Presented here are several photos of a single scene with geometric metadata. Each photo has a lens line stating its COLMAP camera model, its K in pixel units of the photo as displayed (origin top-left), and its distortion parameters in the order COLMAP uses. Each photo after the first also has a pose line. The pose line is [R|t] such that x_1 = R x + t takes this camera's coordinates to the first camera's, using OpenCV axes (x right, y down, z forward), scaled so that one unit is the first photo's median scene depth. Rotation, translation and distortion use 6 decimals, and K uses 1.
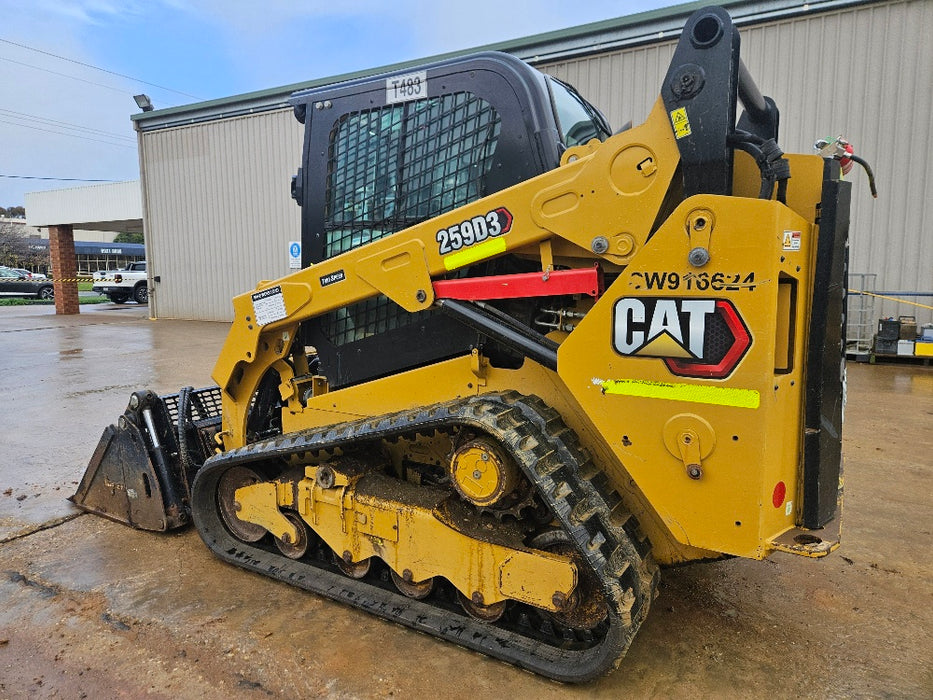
lens RADIAL K [[623.3, 0, 456.8], [0, 623.3, 342.9], [0, 0, 1]] dist [0.082127, -0.073973]
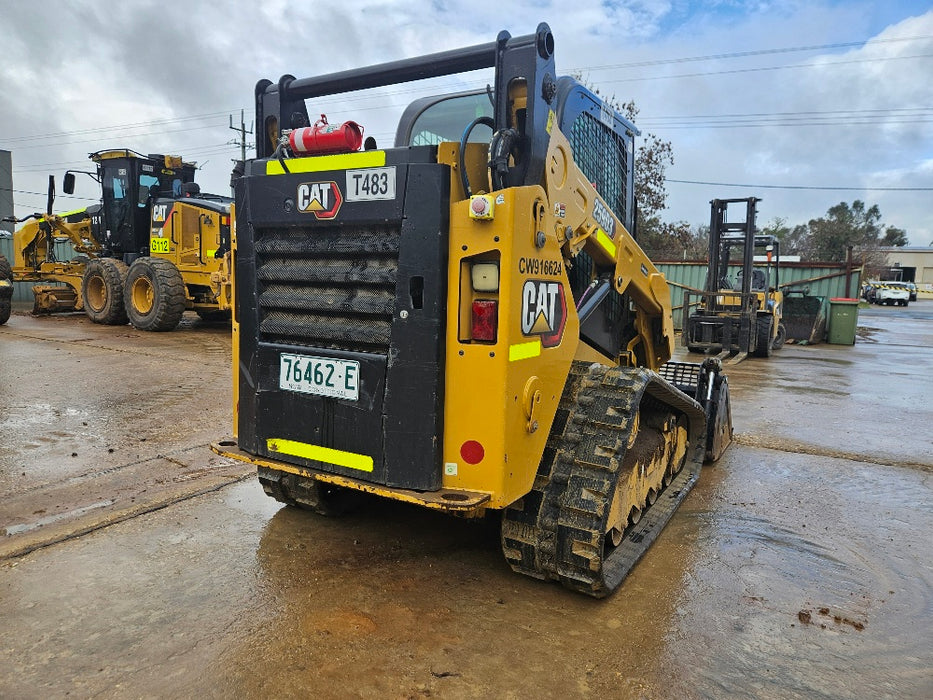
lens RADIAL K [[623.3, 0, 456.8], [0, 623.3, 342.9], [0, 0, 1]] dist [0.082127, -0.073973]
pose [[0.008674, 0.113312, -0.993522, 1.538347], [-0.148113, 0.982745, 0.110789, -0.106569], [0.988932, 0.146192, 0.025308, 1.159861]]
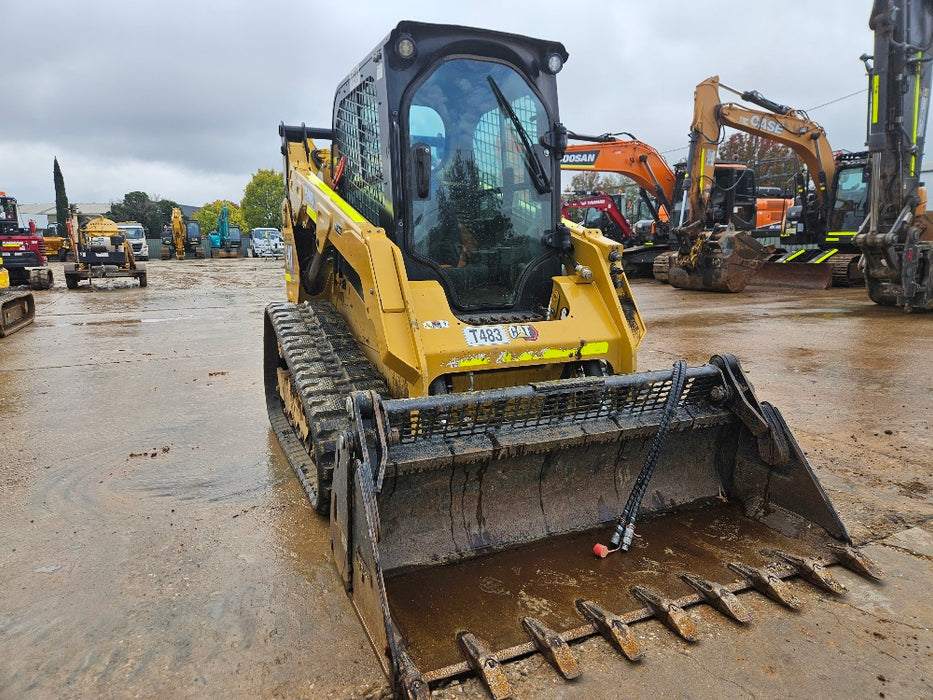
lens RADIAL K [[622.3, 0, 460.3], [0, 622.3, 349.5], [0, 0, 1]] dist [0.075899, -0.068265]
pose [[-0.823186, -0.076869, 0.562544, -0.938273], [0.085288, 0.962809, 0.256368, -0.248614], [-0.561329, 0.259017, -0.786015, 2.584896]]
